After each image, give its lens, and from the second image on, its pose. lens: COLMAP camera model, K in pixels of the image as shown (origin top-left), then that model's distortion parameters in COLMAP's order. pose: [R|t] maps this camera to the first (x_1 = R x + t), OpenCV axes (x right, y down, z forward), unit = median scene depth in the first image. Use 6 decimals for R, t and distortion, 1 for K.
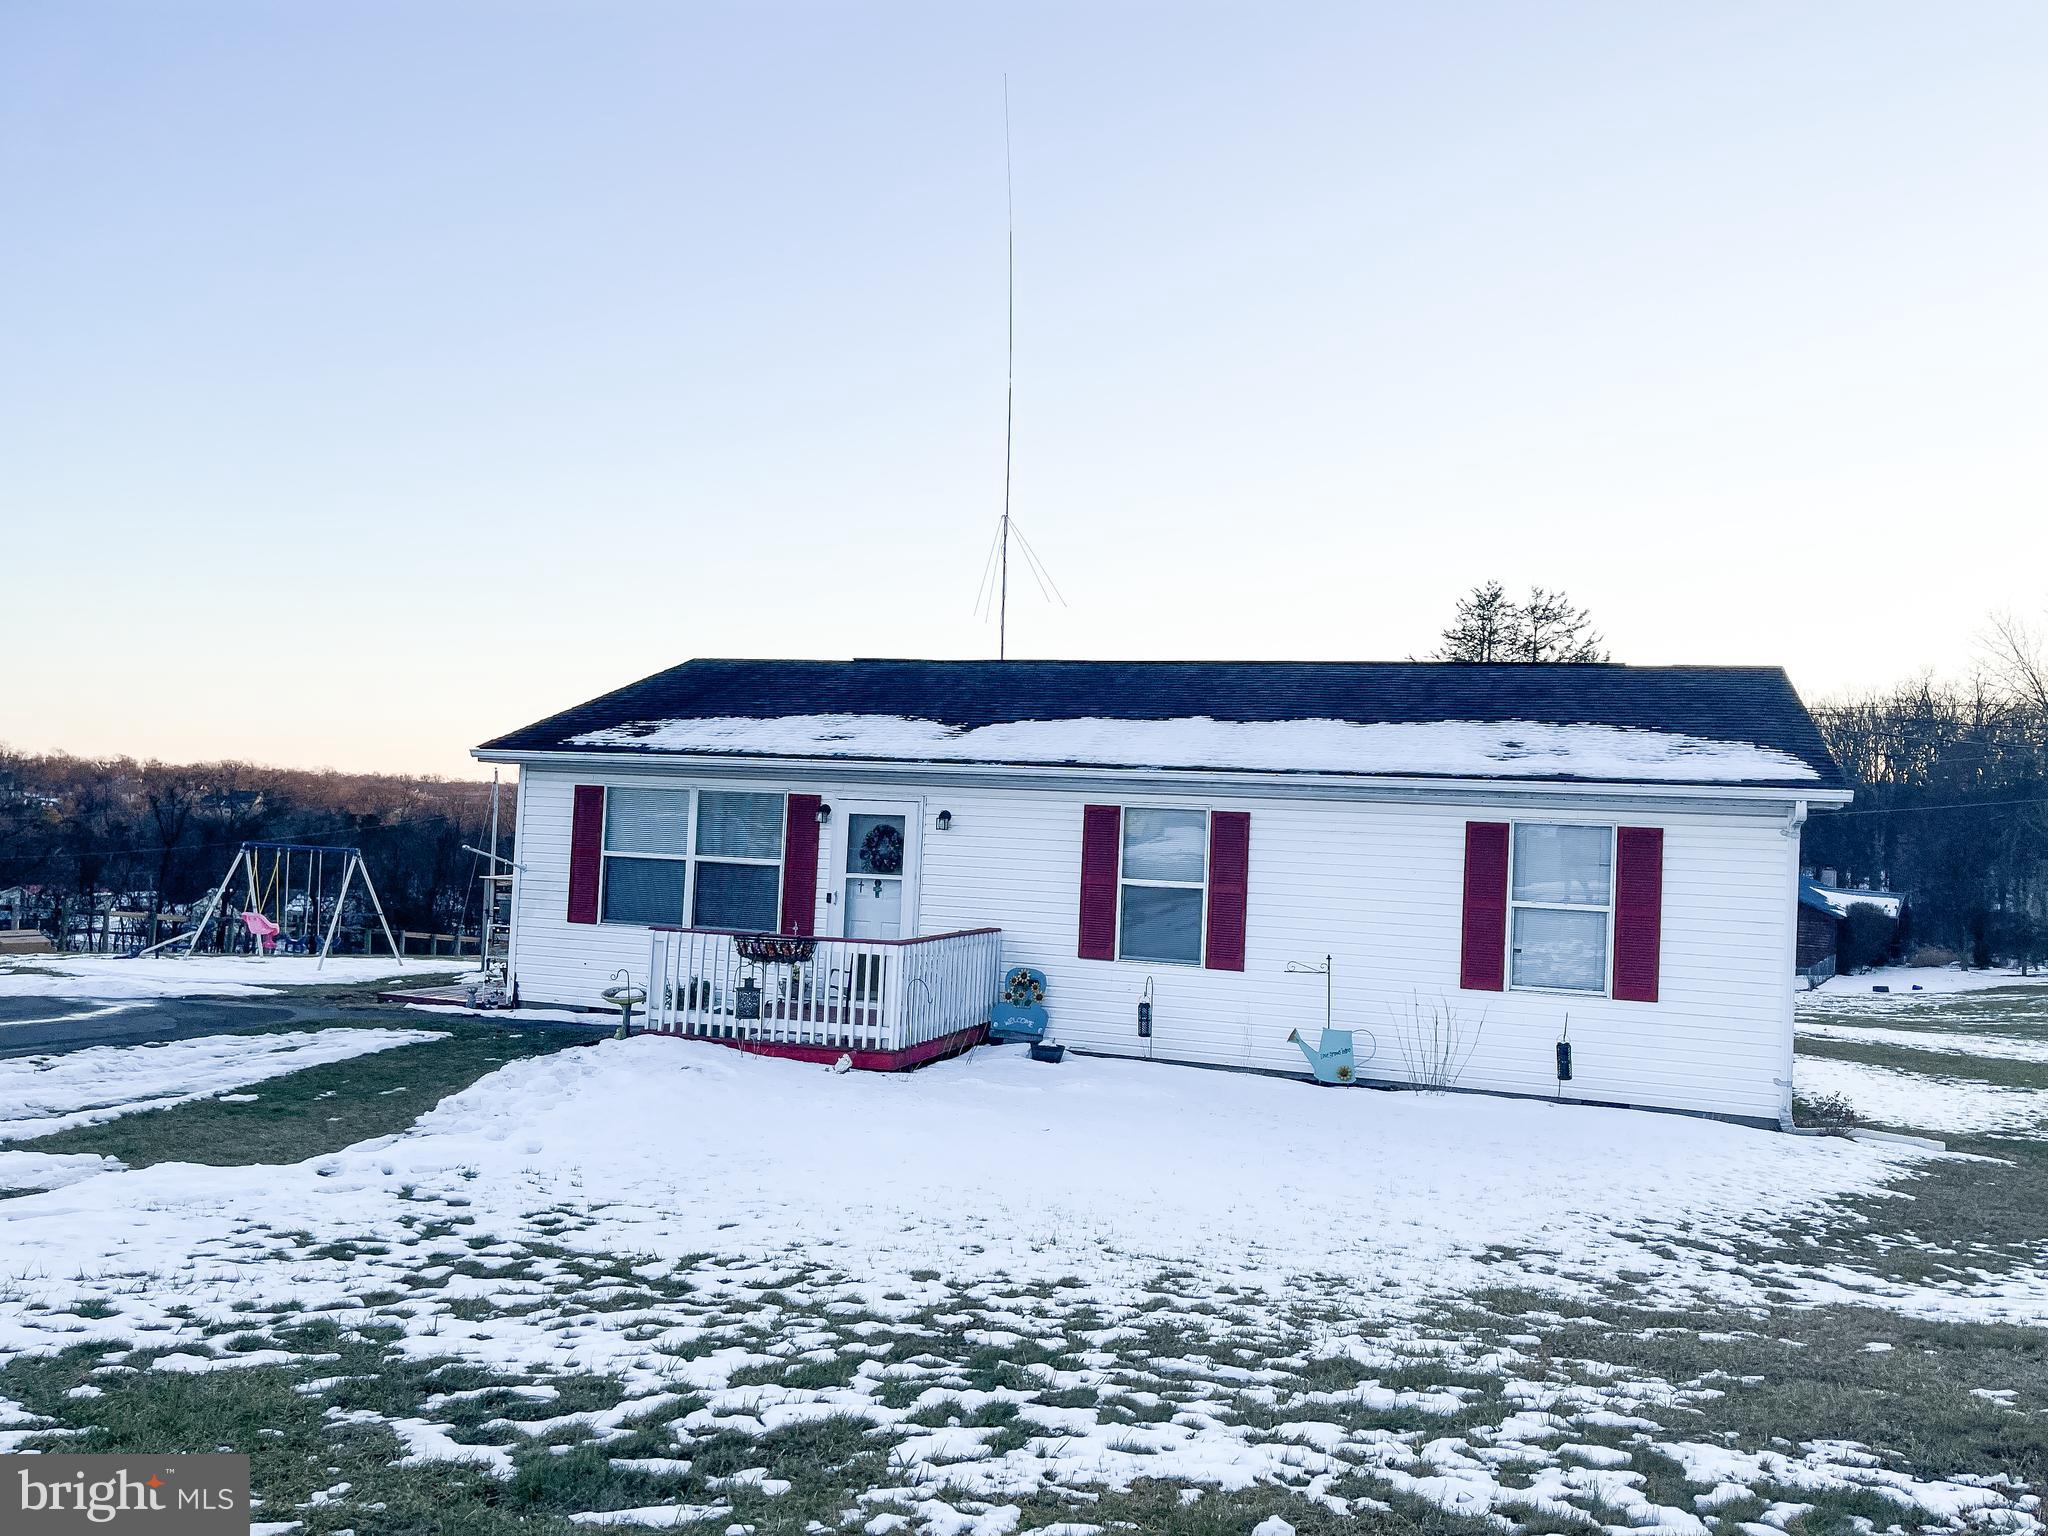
lens RADIAL K [[1533.7, 0, 1033.2], [0, 1533.7, 774.4], [0, 0, 1]] dist [0.065444, -0.083553]
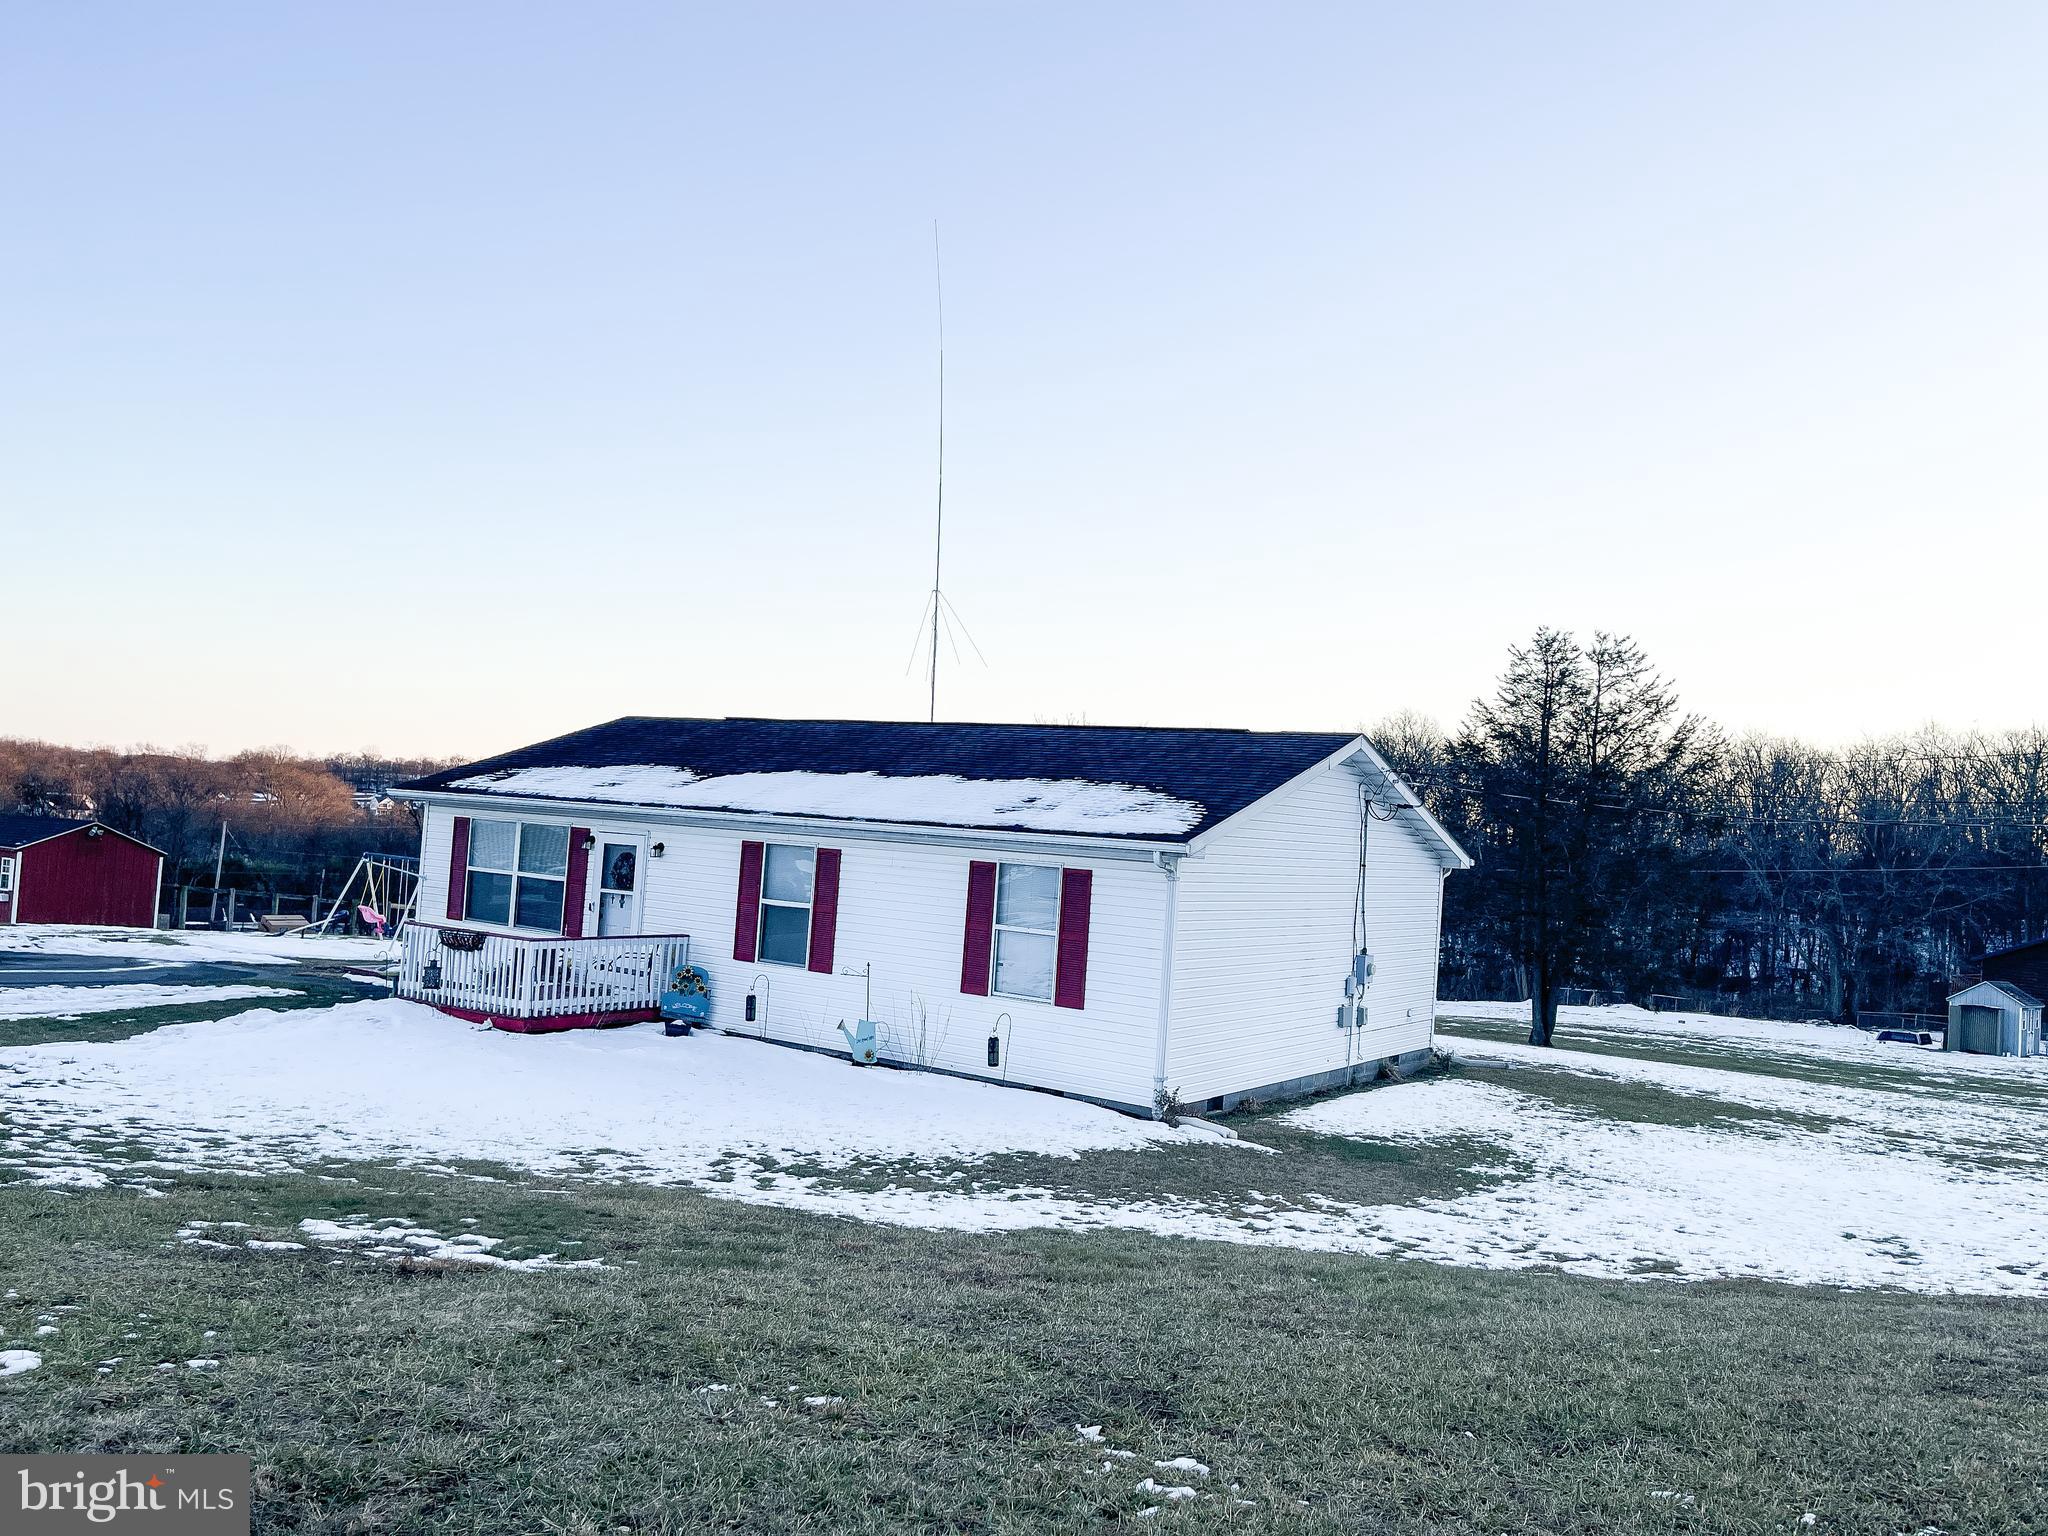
lens RADIAL K [[1533.7, 0, 1031.9], [0, 1533.7, 767.1], [0, 0, 1]] dist [0.065444, -0.083553]
pose [[0.963828, 0.009672, -0.266348, 0.597007], [-0.014570, 0.999759, -0.016419, -0.023642], [0.266125, 0.019706, 0.963737, -0.180072]]
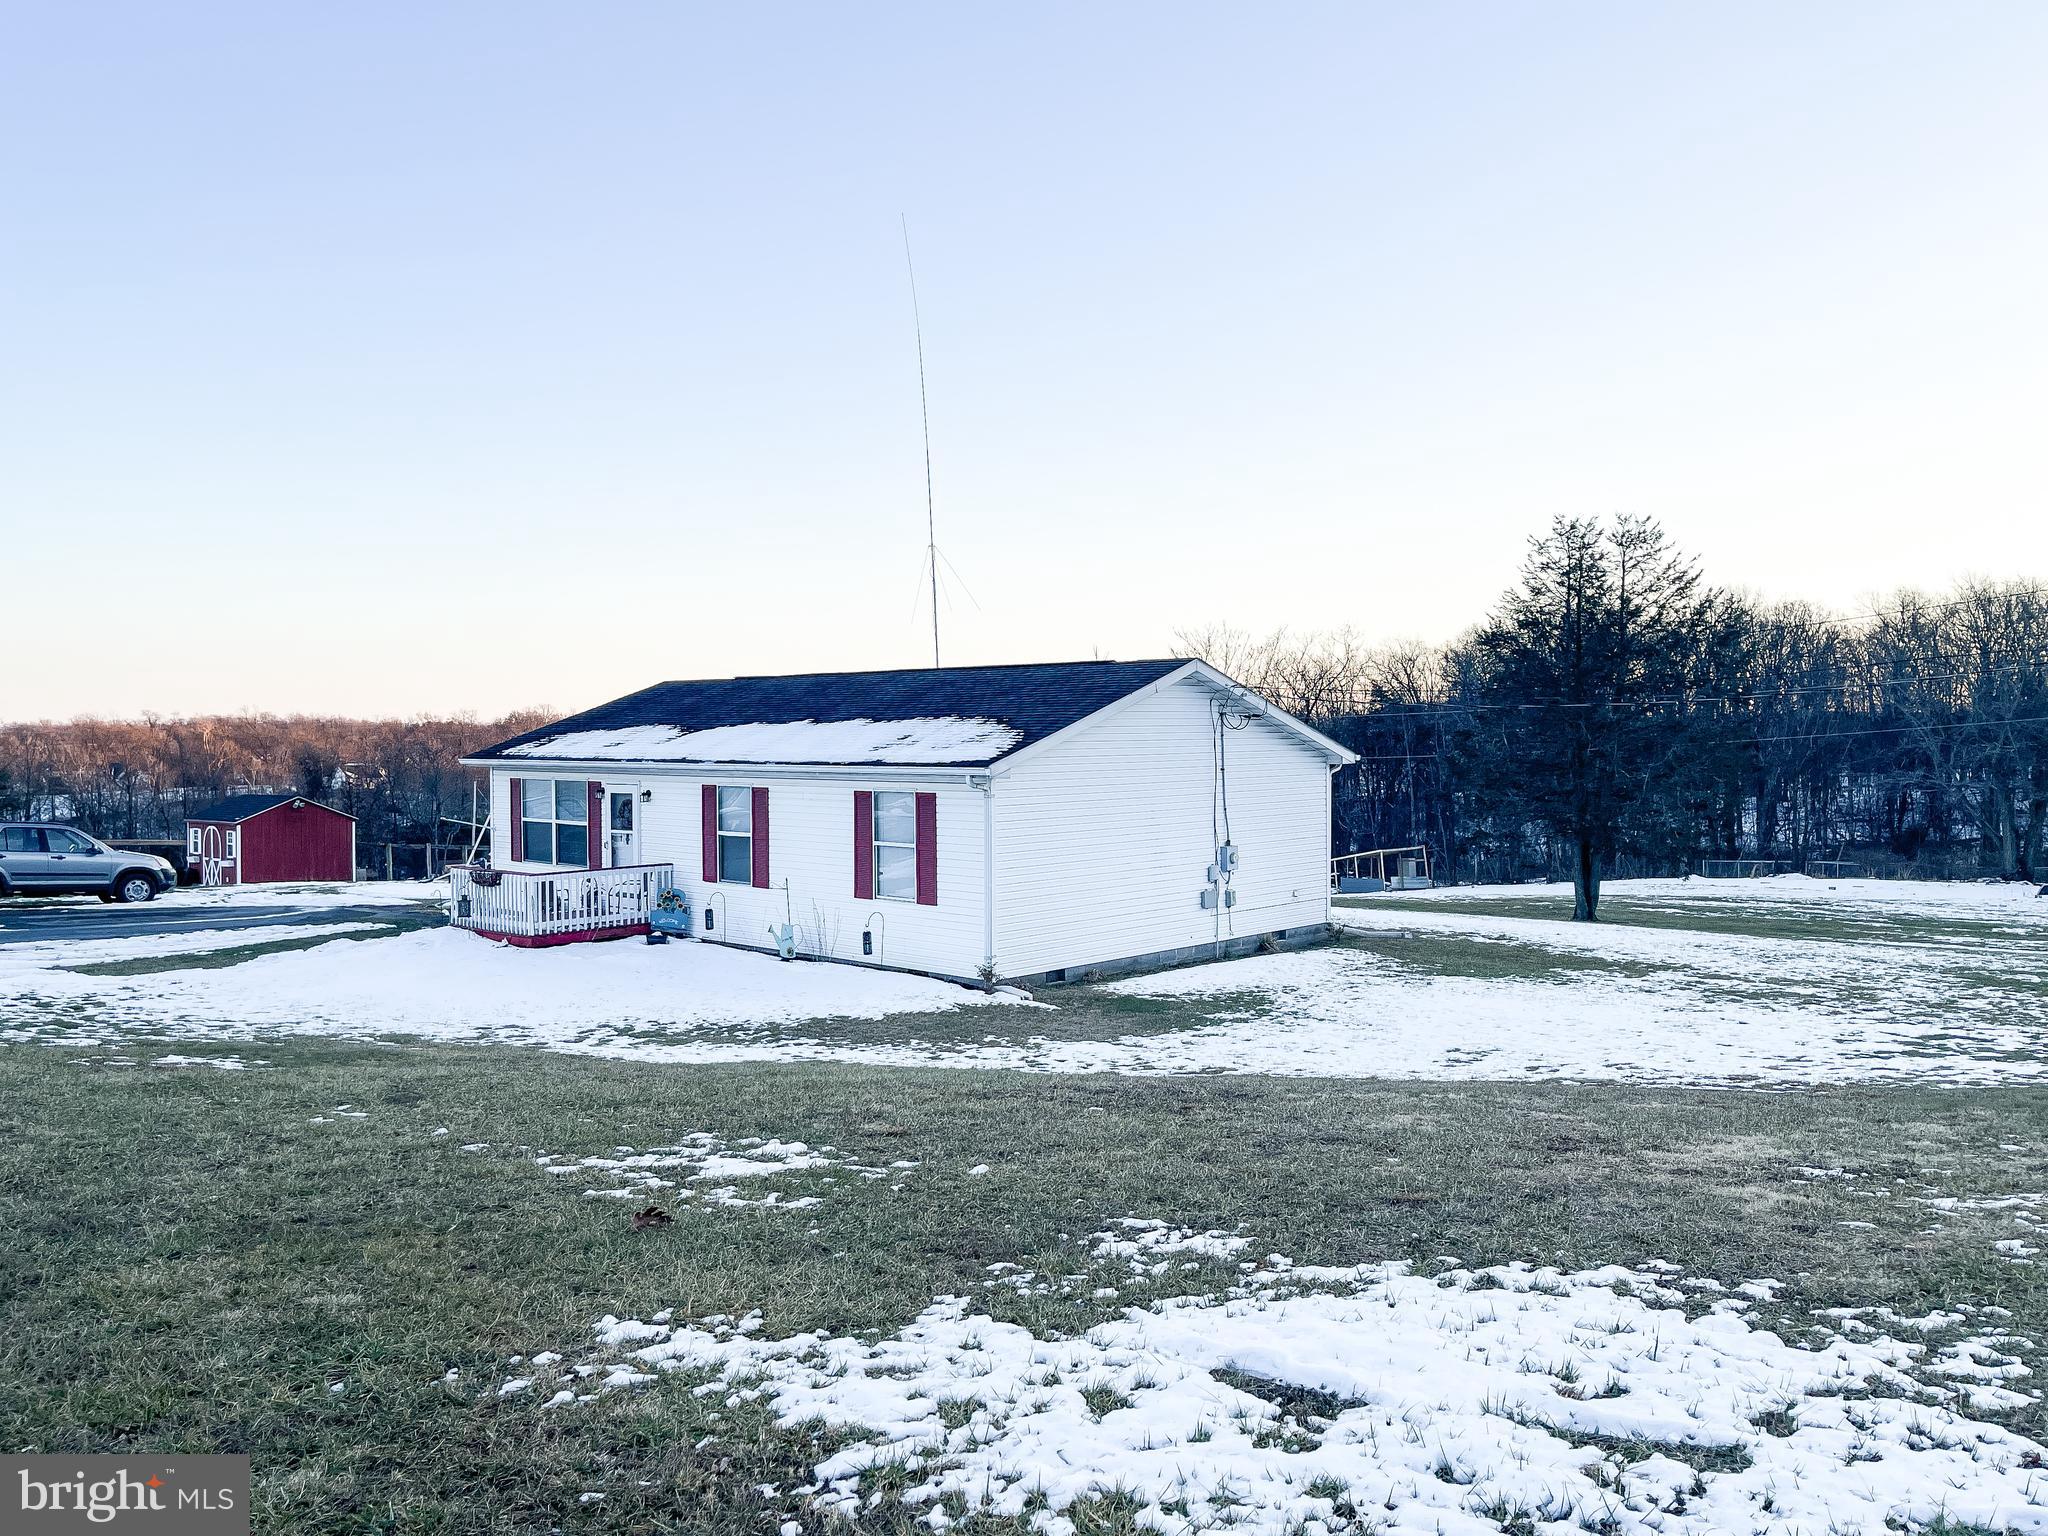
lens RADIAL K [[1533.7, 0, 1014.8], [0, 1533.7, 763.1], [0, 0, 1]] dist [0.065444, -0.083553]
pose [[0.907200, -0.041226, -0.418674, 0.965510], [0.061208, 0.997532, 0.034402, -0.036082], [0.416223, -0.056836, 0.907485, -0.296810]]
